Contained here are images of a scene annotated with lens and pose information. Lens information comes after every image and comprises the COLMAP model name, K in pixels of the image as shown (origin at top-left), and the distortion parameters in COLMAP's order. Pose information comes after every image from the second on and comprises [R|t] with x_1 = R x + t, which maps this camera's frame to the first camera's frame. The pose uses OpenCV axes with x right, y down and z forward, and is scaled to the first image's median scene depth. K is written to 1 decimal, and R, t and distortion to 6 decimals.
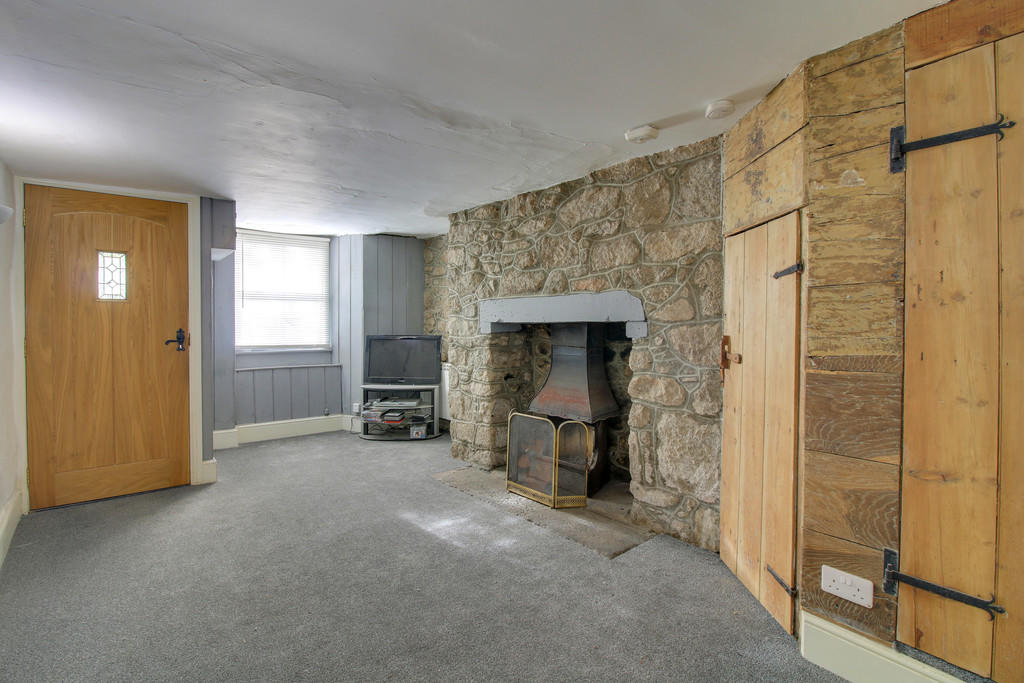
lens RADIAL K [[479.2, 0, 509.1], [0, 479.2, 330.8], [0, 0, 1]] dist [-0.001453, -0.015447]
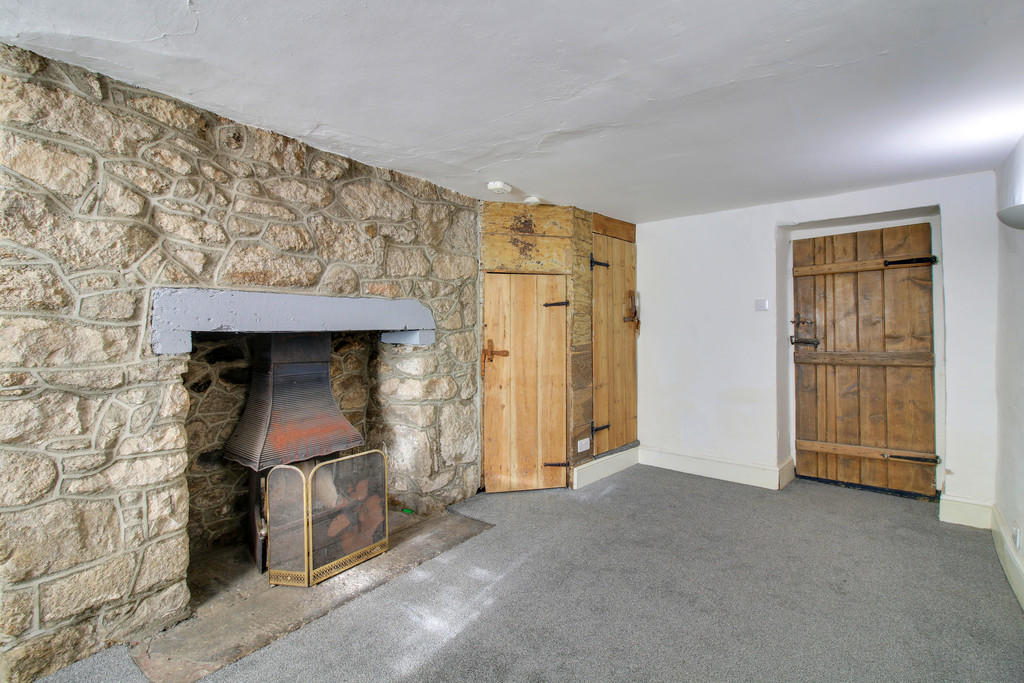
lens RADIAL K [[479.2, 0, 509.1], [0, 479.2, 330.8], [0, 0, 1]] dist [-0.001453, -0.015447]
pose [[-0.208516, -0.002134, 0.978017, -0.762020], [0.019072, 0.999799, 0.006247, -0.018264], [-0.977833, 0.019955, -0.208434, 0.942468]]
